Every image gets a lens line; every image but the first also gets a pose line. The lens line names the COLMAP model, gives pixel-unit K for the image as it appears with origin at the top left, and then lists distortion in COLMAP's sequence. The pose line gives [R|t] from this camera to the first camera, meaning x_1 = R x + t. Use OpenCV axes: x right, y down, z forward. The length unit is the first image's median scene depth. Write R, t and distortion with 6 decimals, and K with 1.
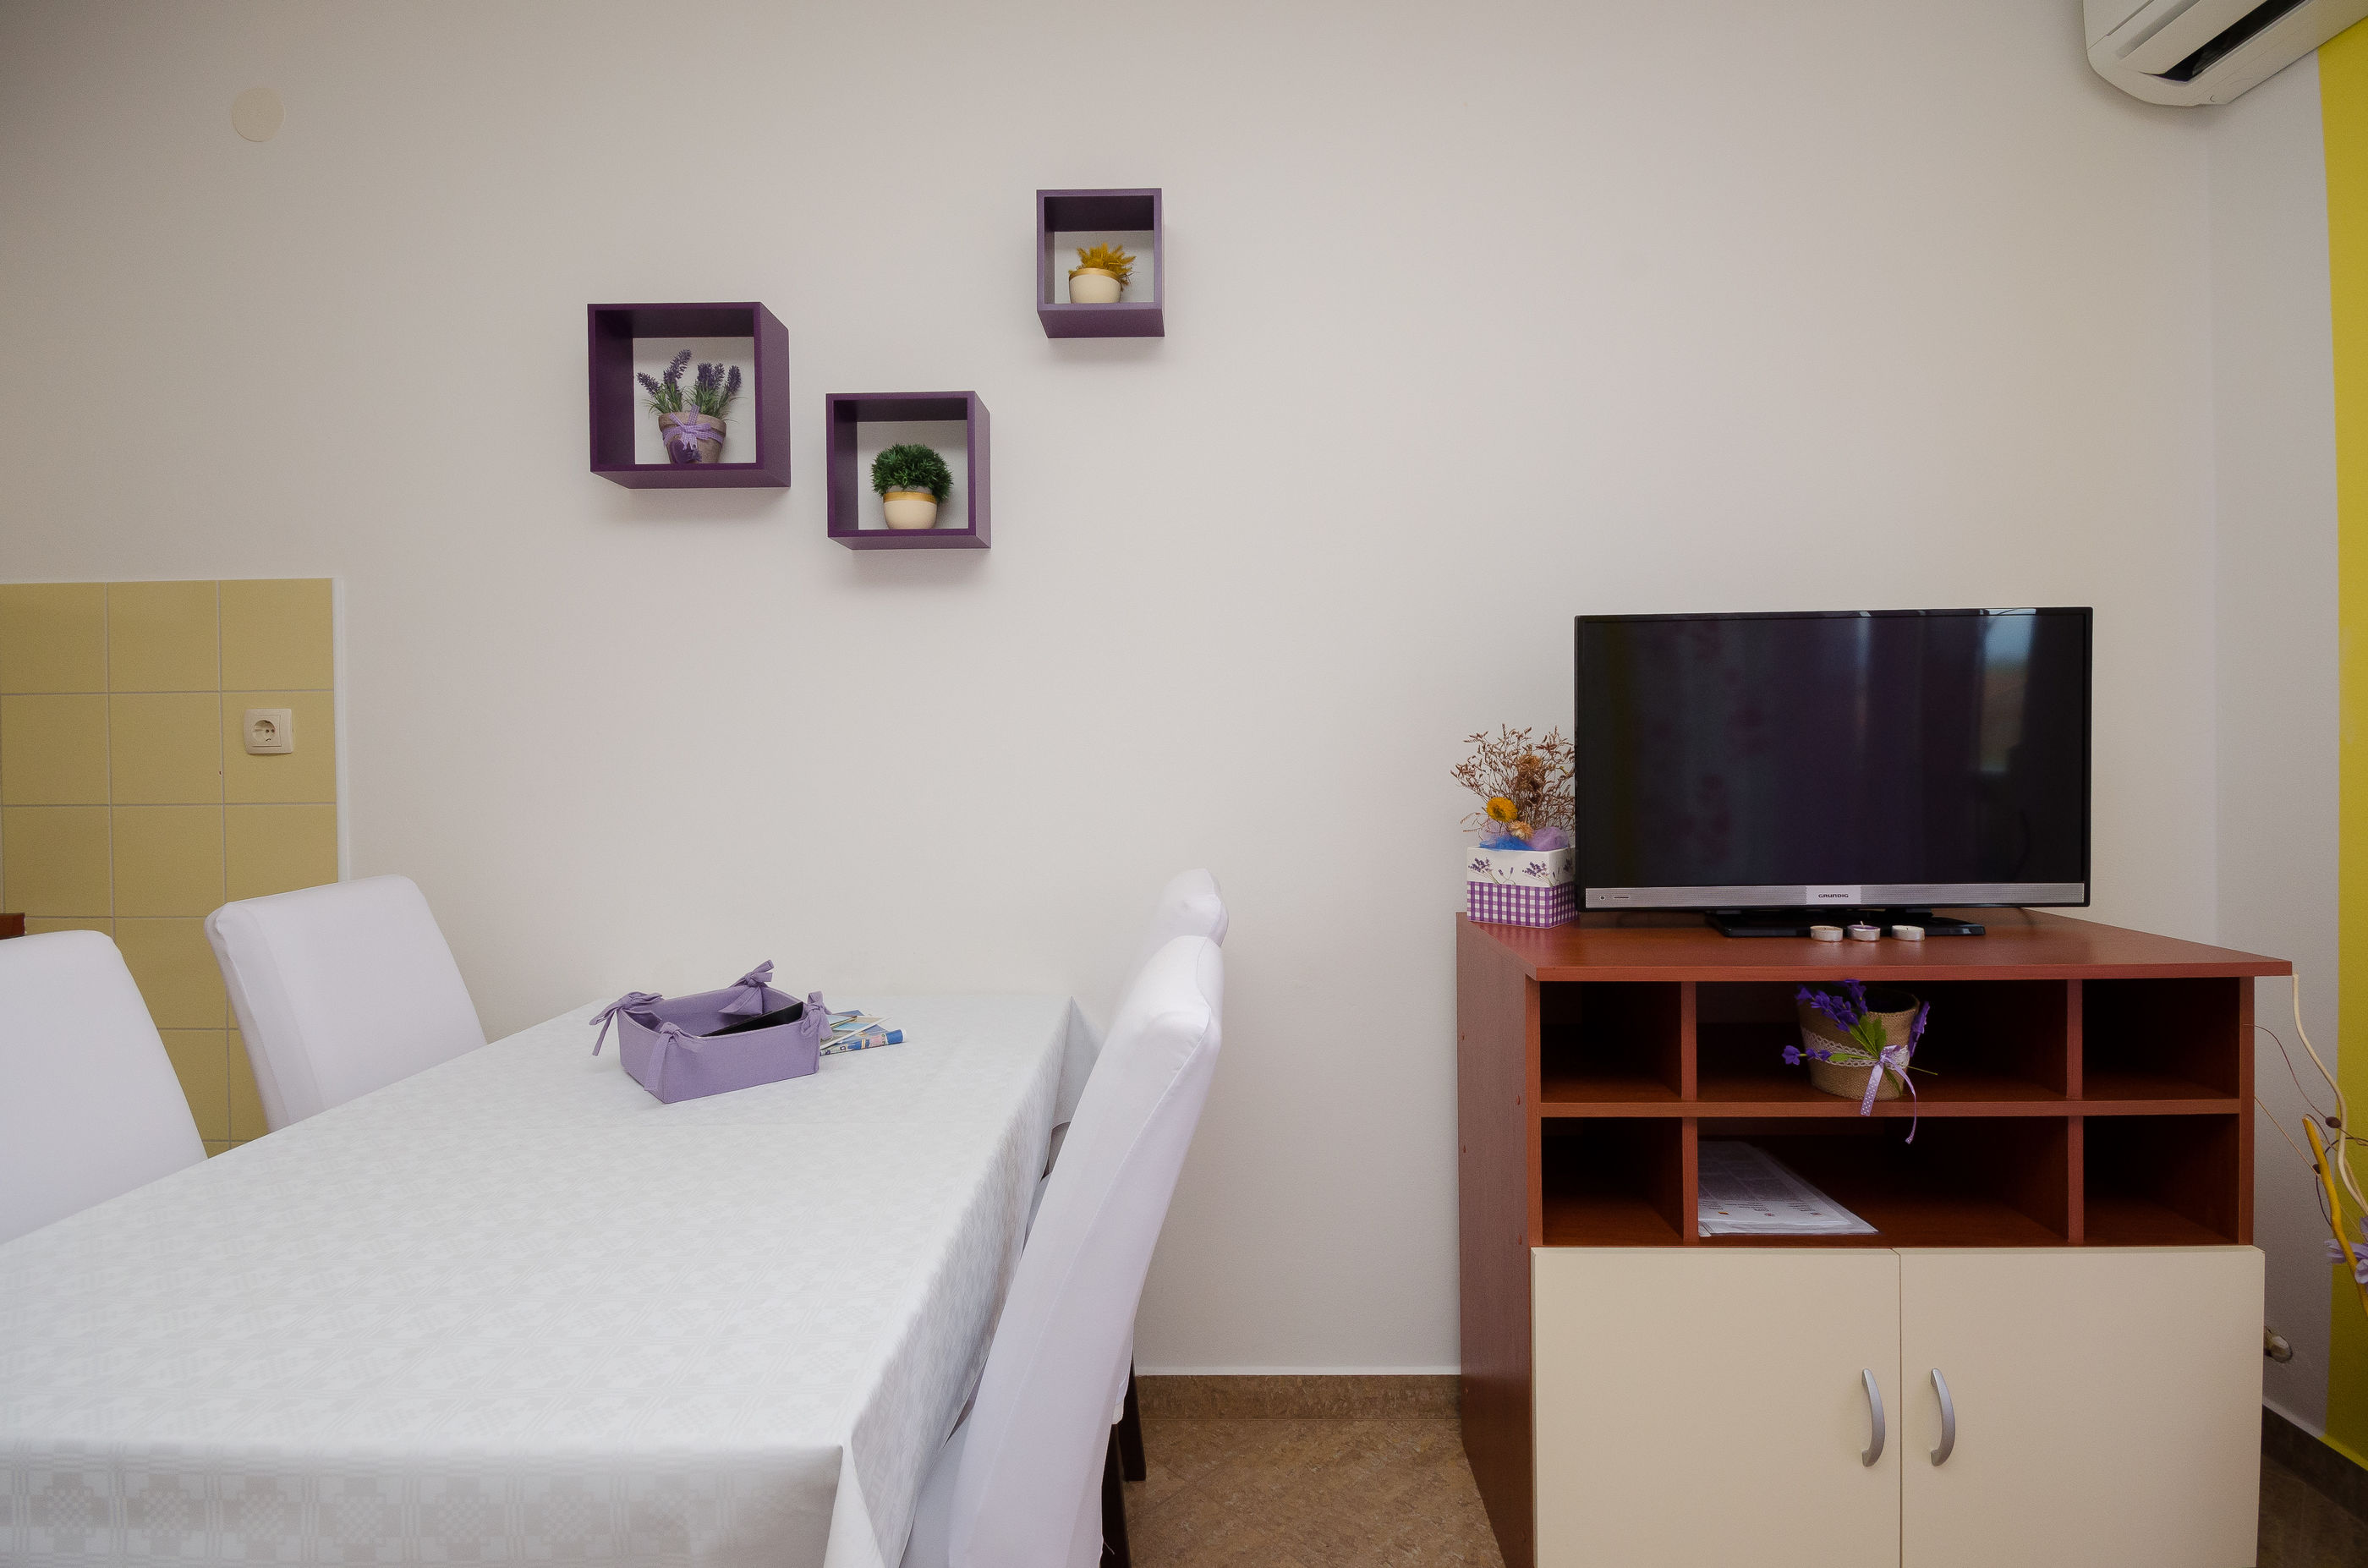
lens RADIAL K [[1072.8, 0, 1168.1], [0, 1072.8, 754.9], [0, 0, 1]] dist [0.005369, -0.000111]
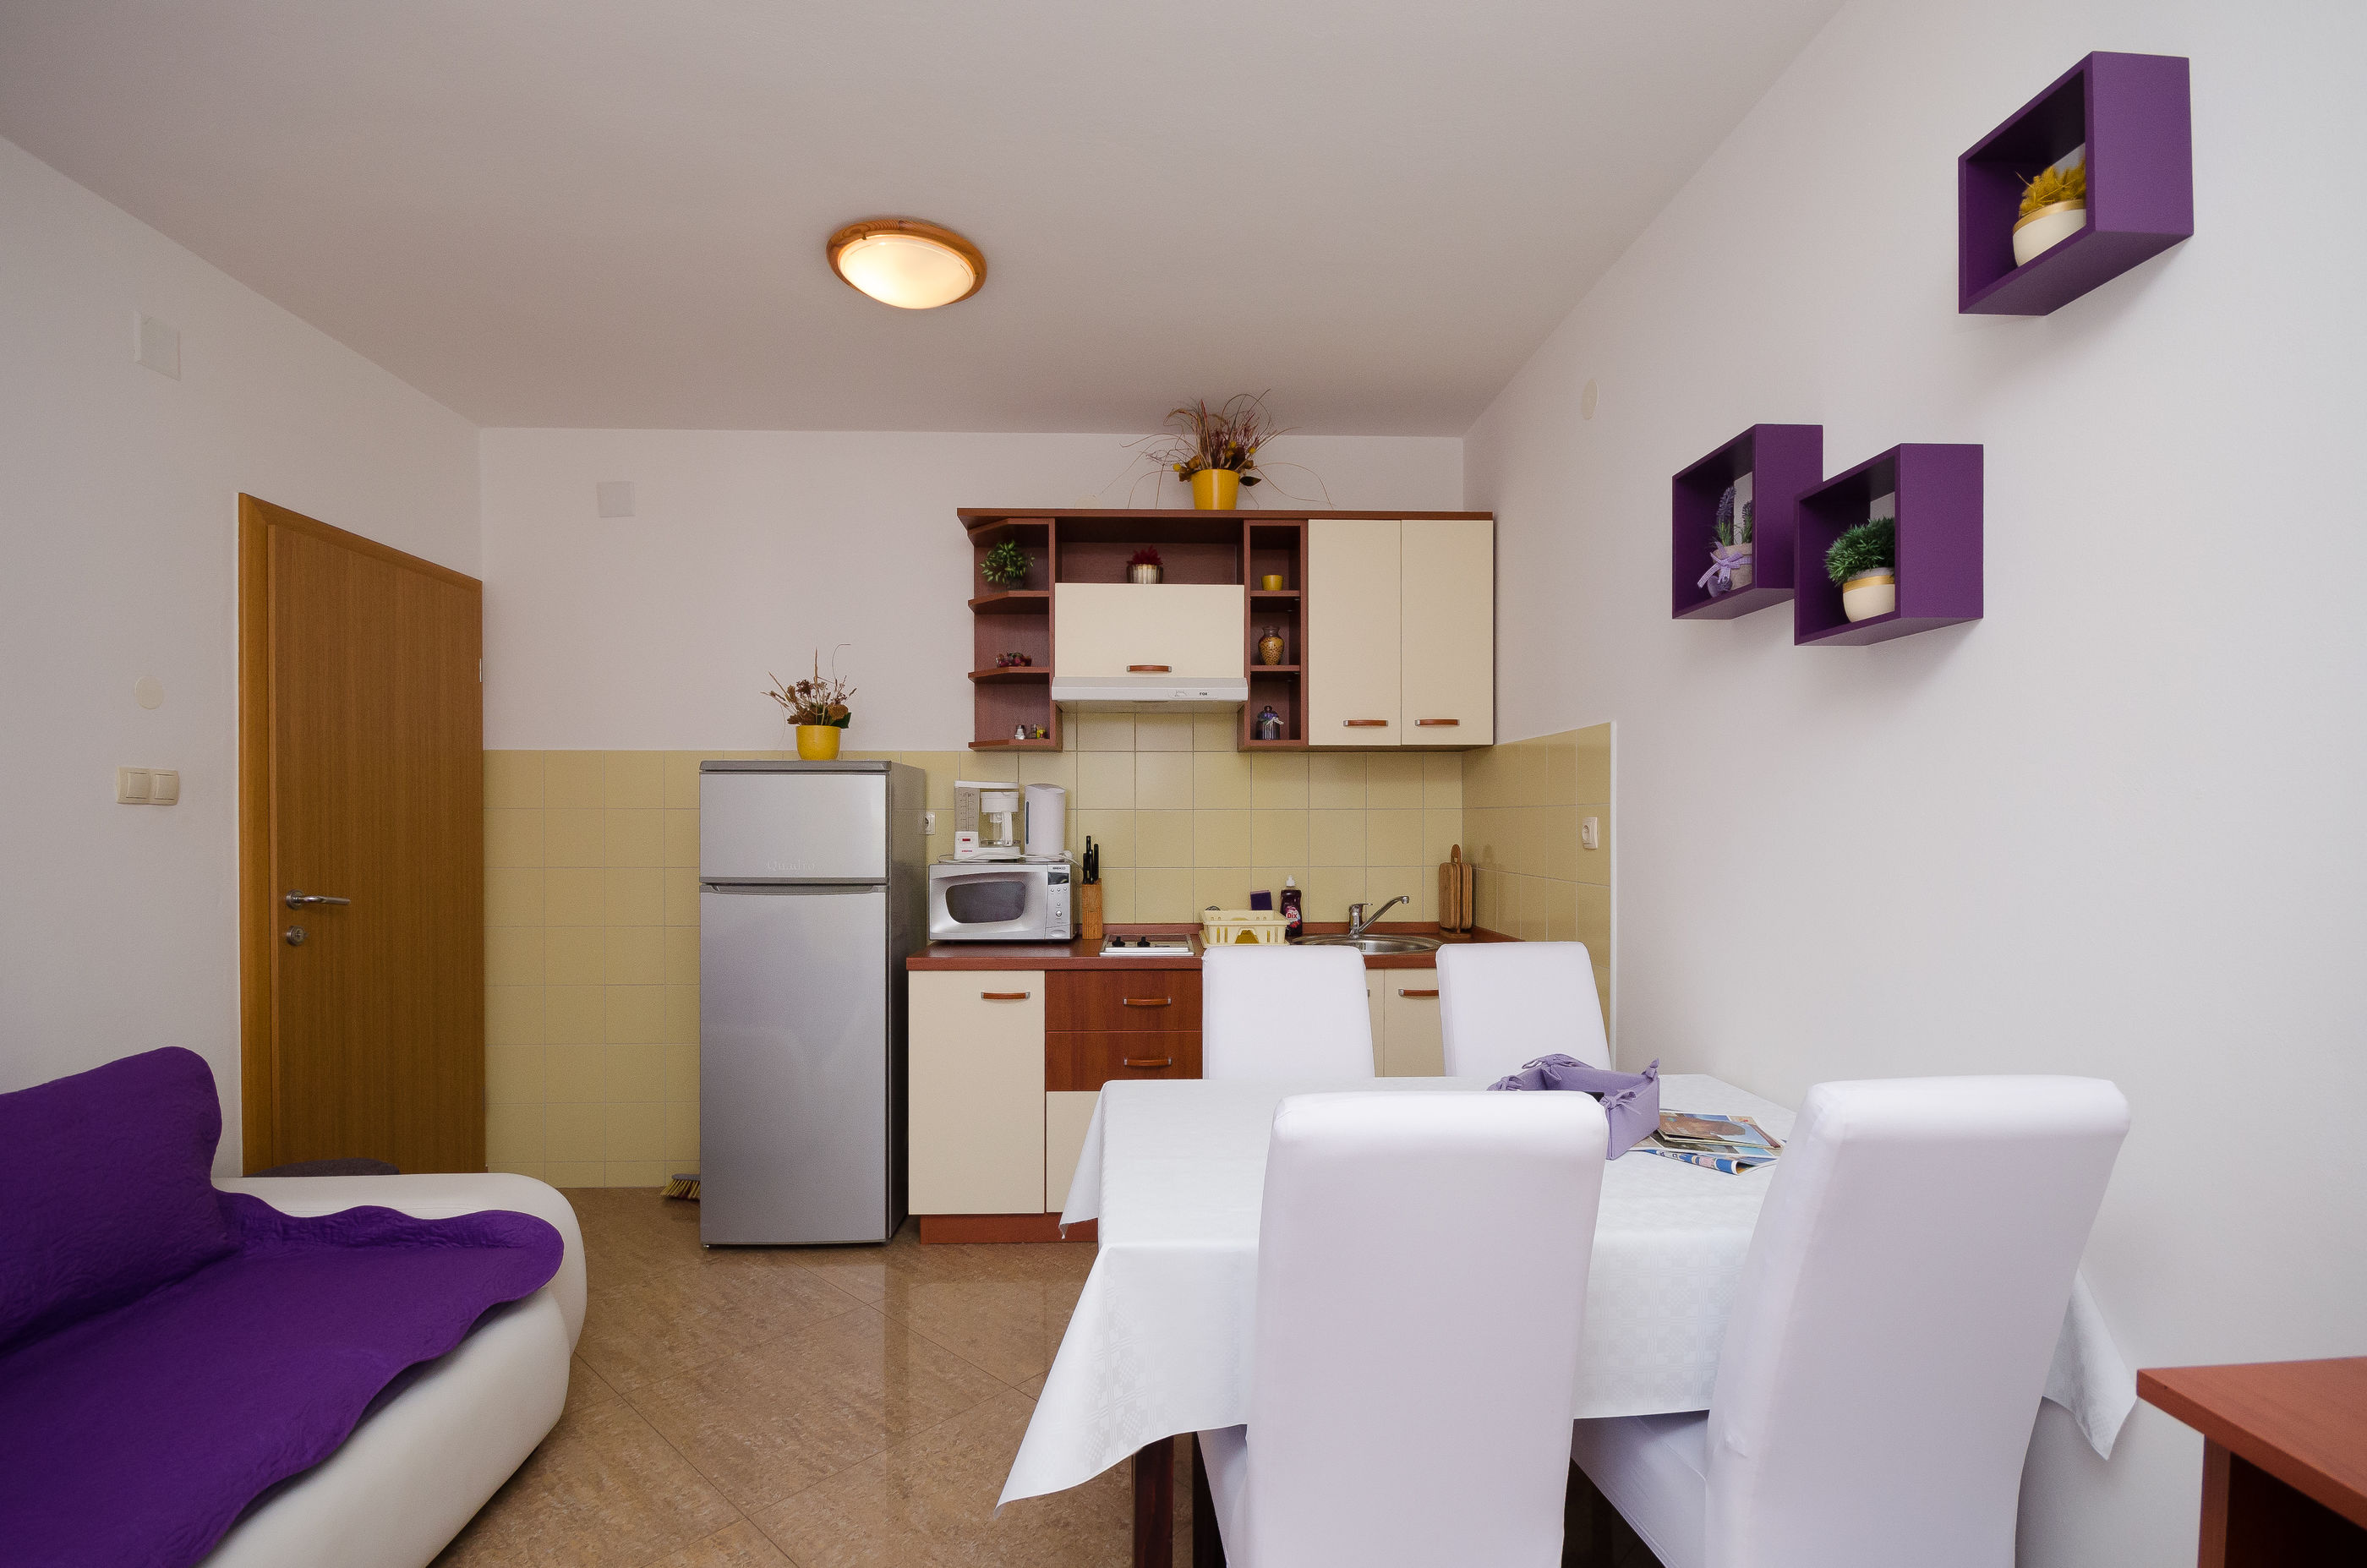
lens RADIAL K [[1120.4, 0, 1192.4], [0, 1120.4, 823.5], [0, 0, 1]] dist [0.001752, -0.001317]
pose [[0.076254, 0.013436, -0.996998, 0.736648], [-0.010511, 0.999864, 0.012671, -0.060562], [0.997033, 0.009514, 0.076385, 0.454790]]
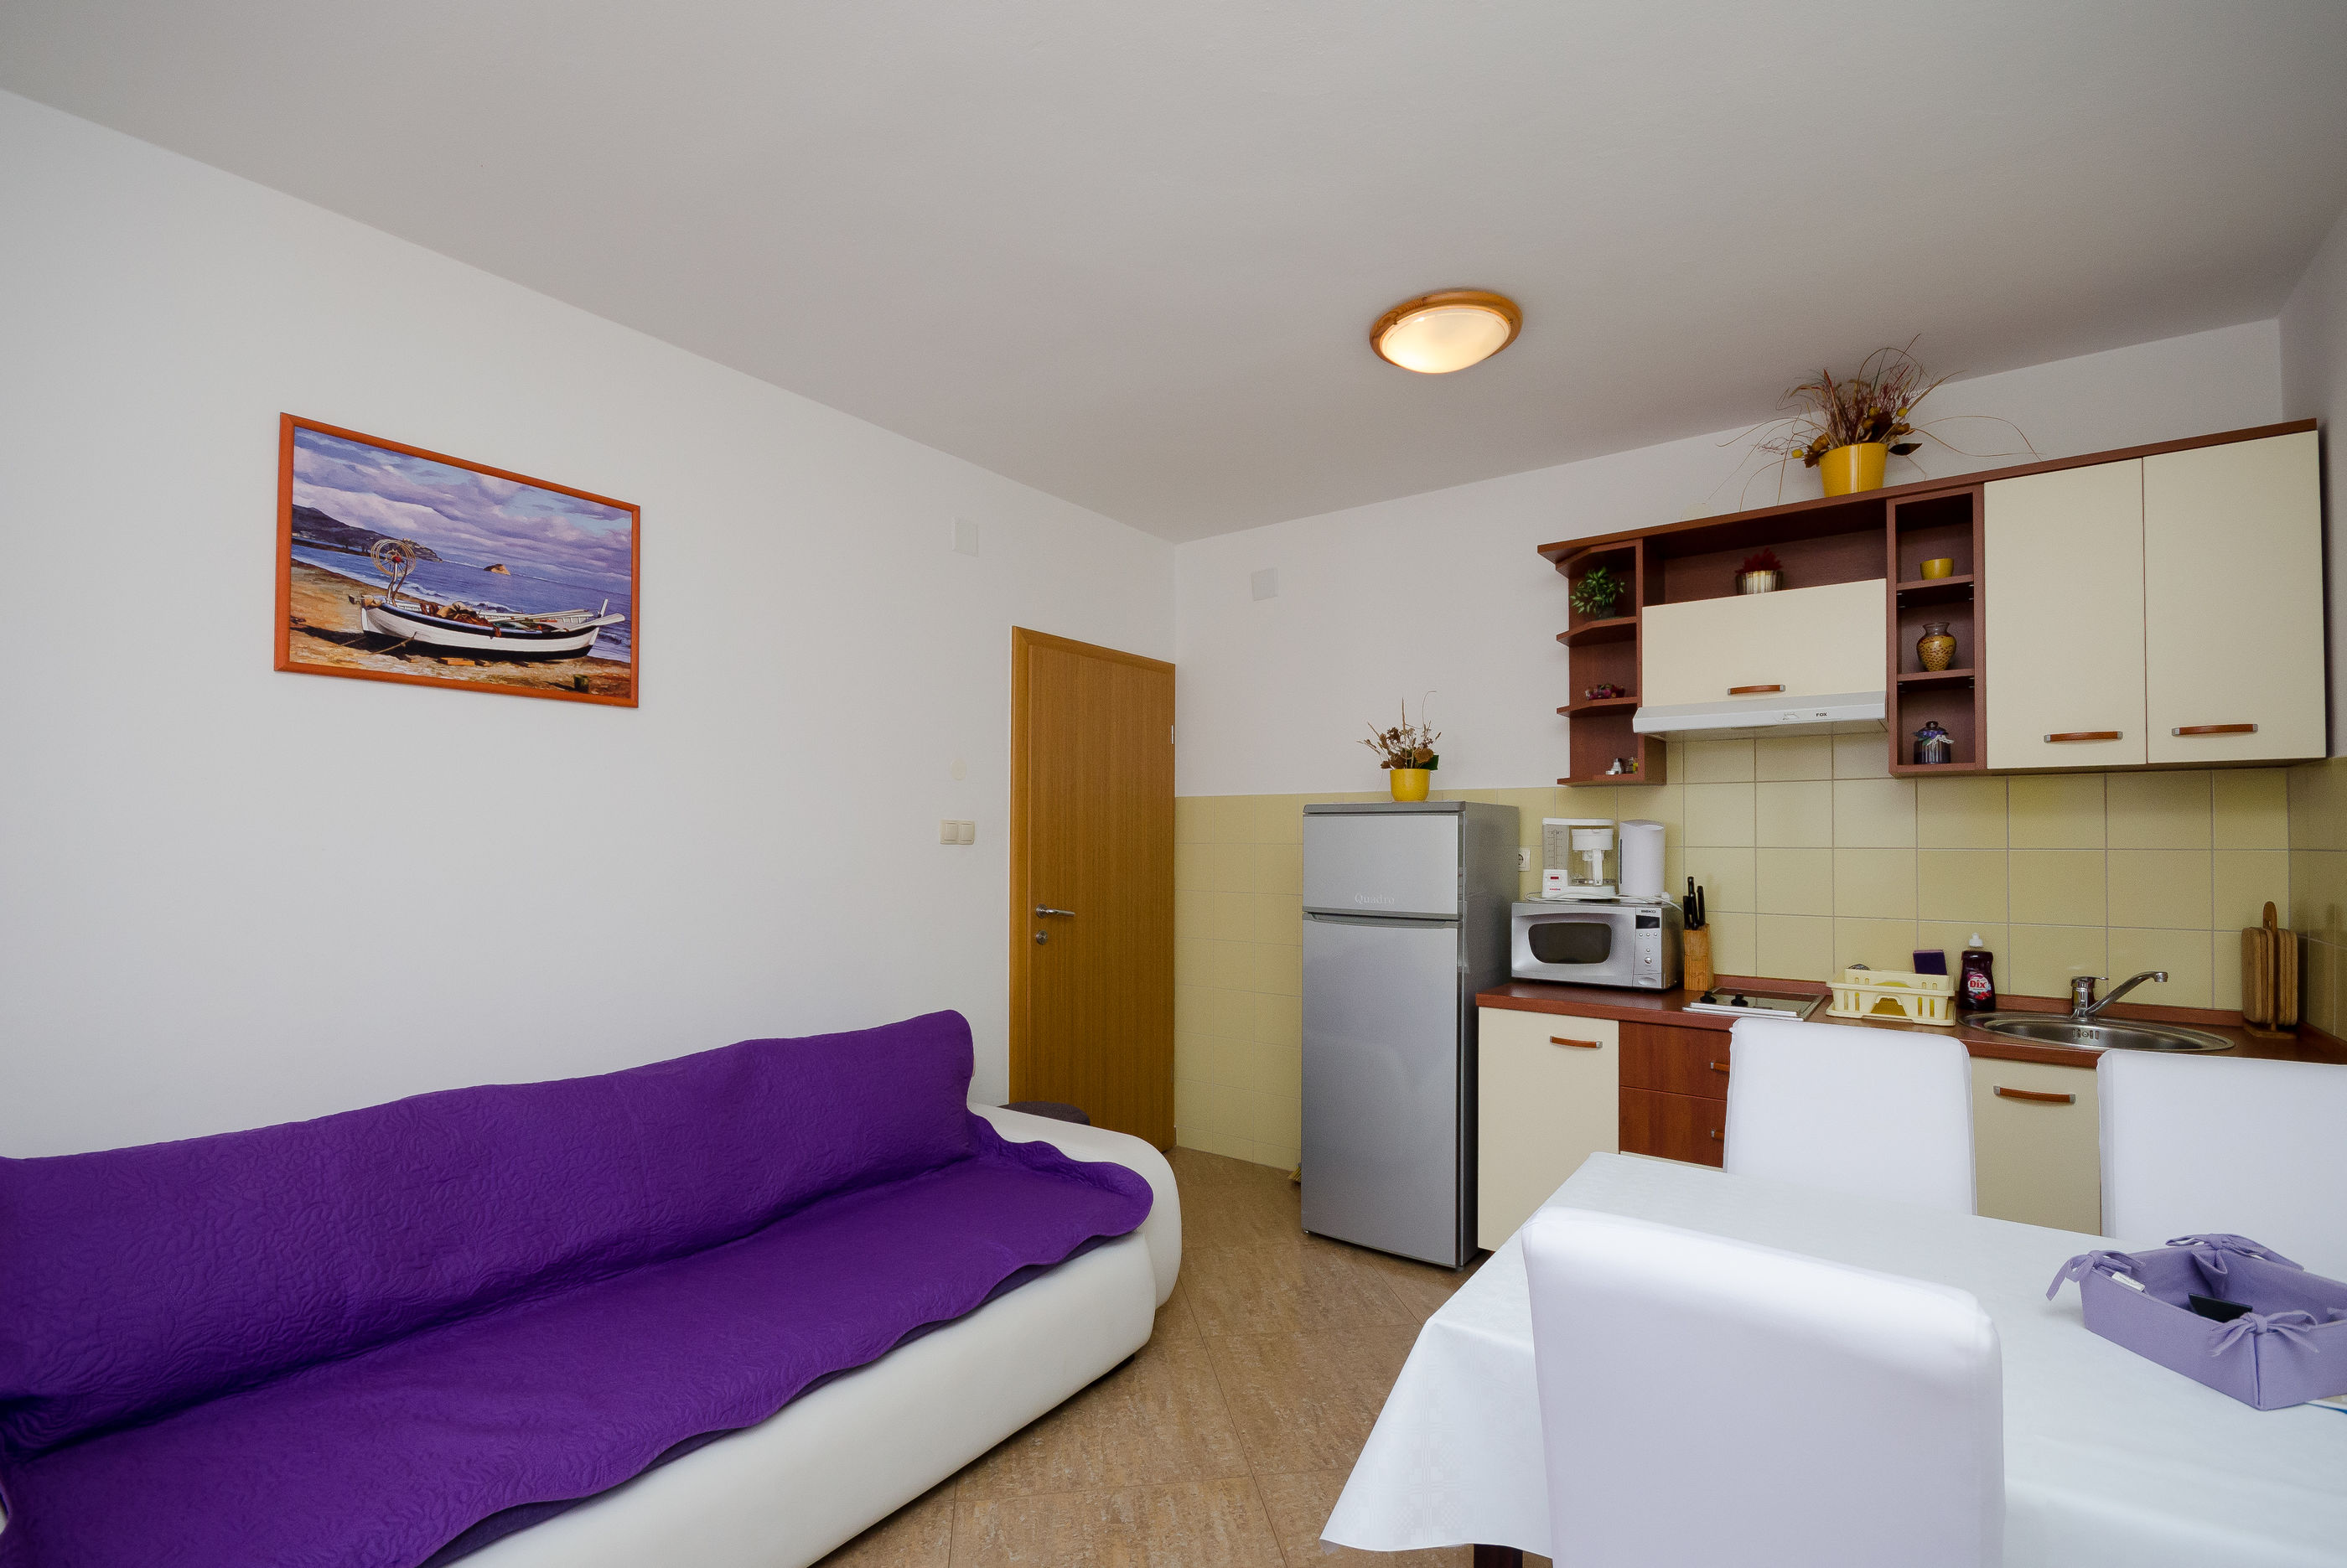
lens RADIAL K [[1075.2, 0, 1137.0], [0, 1075.2, 824.0], [0, 0, 1]] dist [0.000417, -0.000646]
pose [[-0.579967, -0.004422, -0.814628, 0.660869], [-0.005158, 0.999985, -0.001756, -0.096359], [0.814624, 0.003183, -0.579981, 0.761469]]
